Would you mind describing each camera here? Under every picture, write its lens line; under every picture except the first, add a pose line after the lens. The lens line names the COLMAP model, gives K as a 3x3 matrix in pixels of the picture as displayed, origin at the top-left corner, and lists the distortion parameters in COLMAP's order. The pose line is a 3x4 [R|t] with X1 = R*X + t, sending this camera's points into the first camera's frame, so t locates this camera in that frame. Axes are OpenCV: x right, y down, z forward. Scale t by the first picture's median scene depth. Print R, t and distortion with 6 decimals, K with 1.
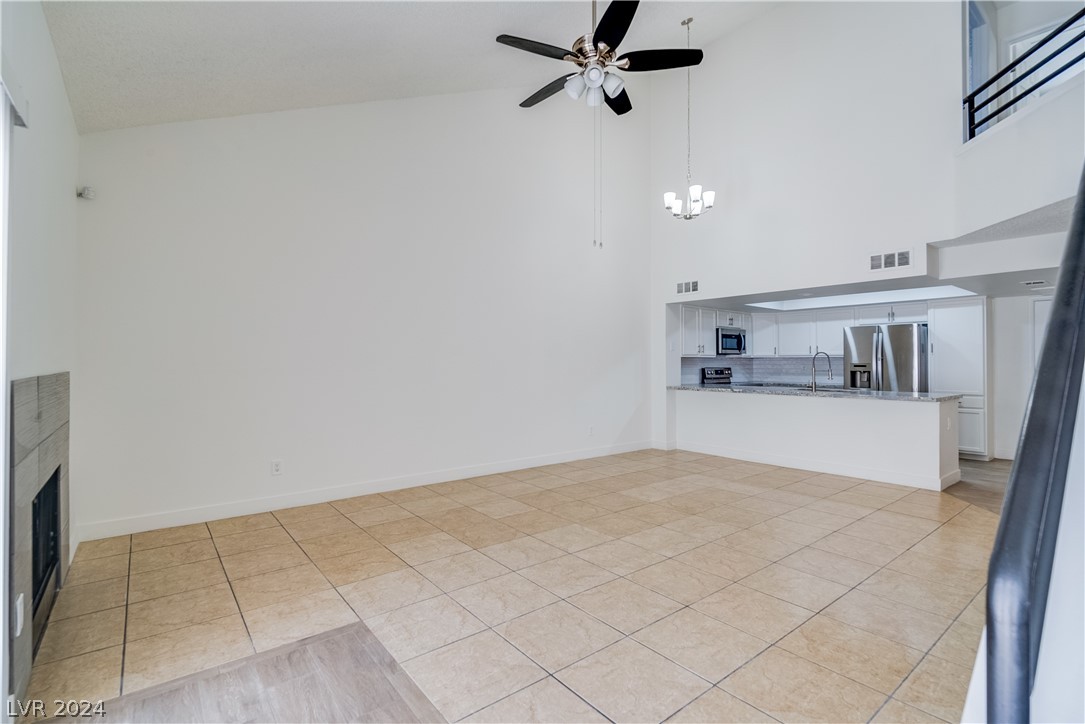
lens RADIAL K [[505.3, 0, 547.1], [0, 505.3, 354.8], [0, 0, 1]] dist [-0.000377, -0.003347]
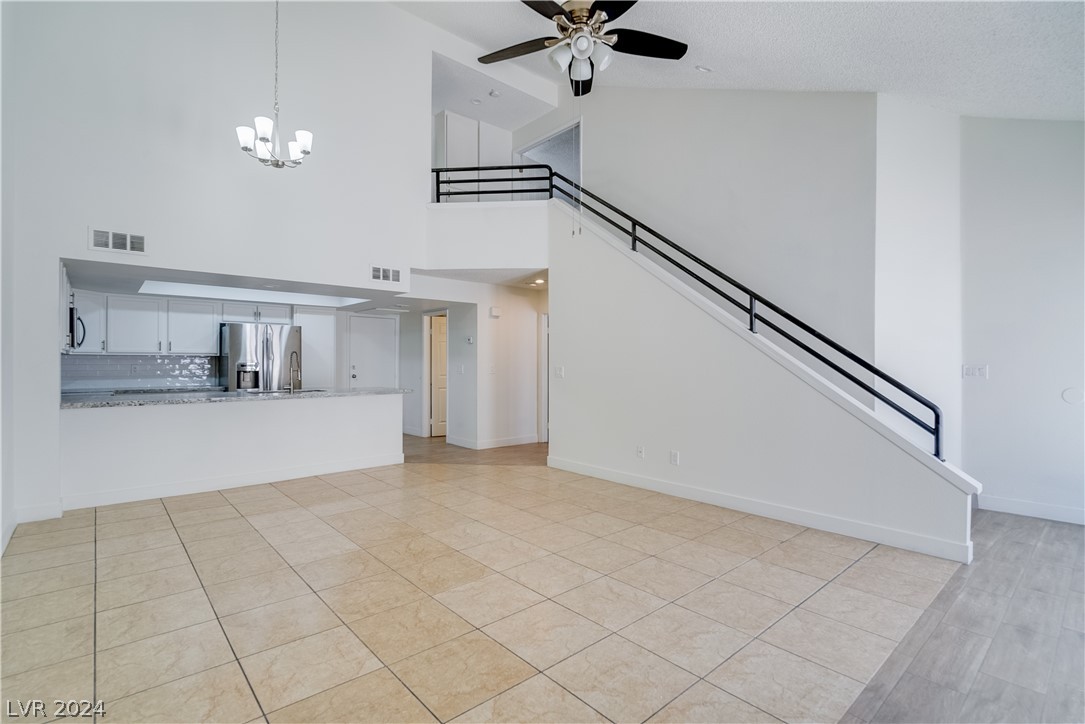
lens RADIAL K [[505.3, 0, 542.0], [0, 505.3, 361.6], [0, 0, 1]] dist [-0.000377, -0.003347]
pose [[-0.049416, 0.000336, 0.998778, -0.654076], [-0.017340, 0.999849, -0.001194, 0.011288], [-0.998628, -0.017378, -0.049402, 0.903962]]
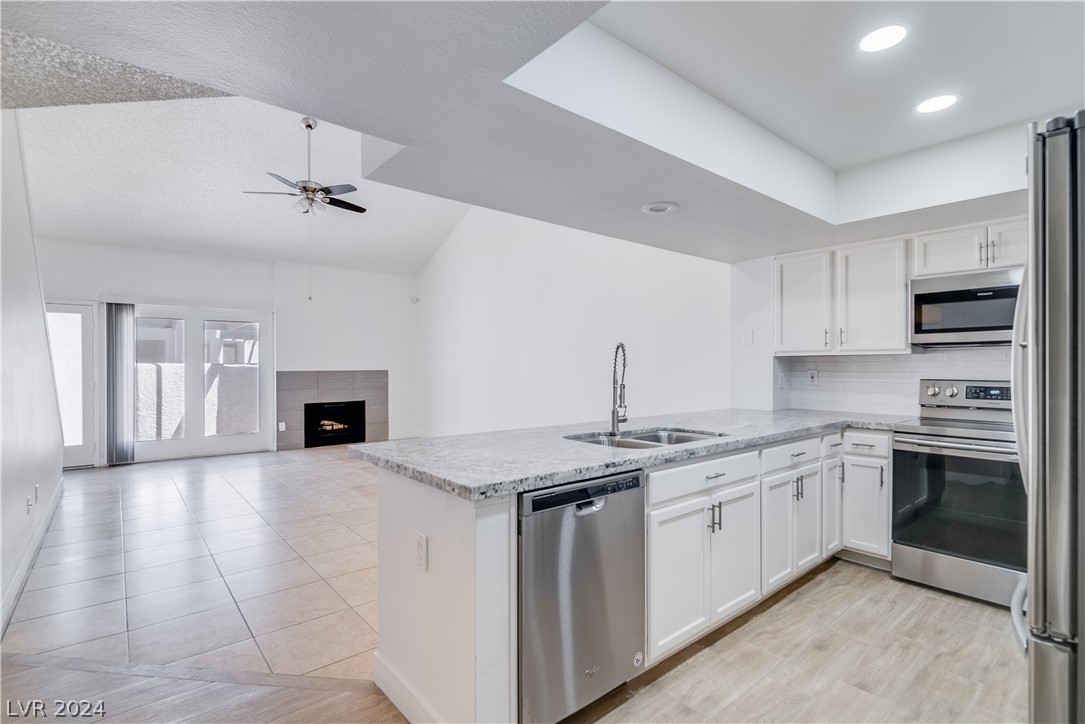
lens RADIAL K [[505.3, 0, 536.6], [0, 505.3, 361.7], [0, 0, 1]] dist [-0.000377, -0.003347]
pose [[0.017661, -0.008383, -0.999809, 1.504716], [0.018038, 0.999805, -0.008064, 0.018851], [0.999681, -0.017892, 0.017809, 1.422970]]
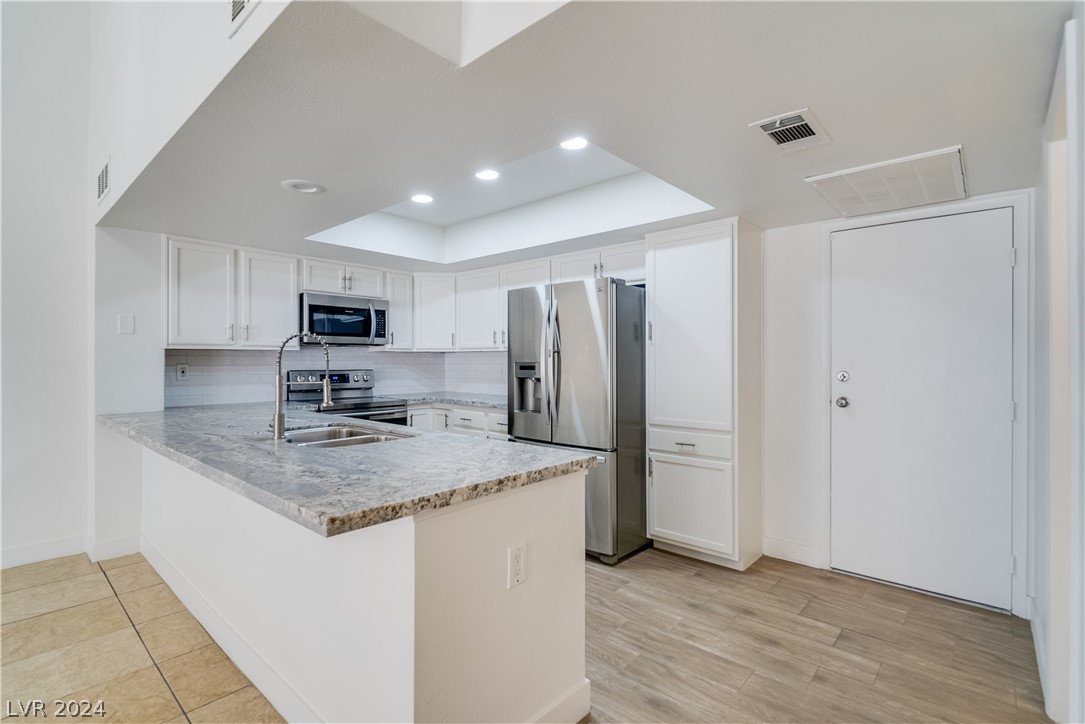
lens RADIAL K [[505.3, 0, 542.9], [0, 505.3, 360.4], [0, 0, 1]] dist [-0.000377, -0.003347]
pose [[0.986277, 0.000482, 0.165097, 1.010046], [-0.003219, 0.999862, 0.016308, 0.012378], [-0.165066, -0.016616, 0.986143, 0.933725]]
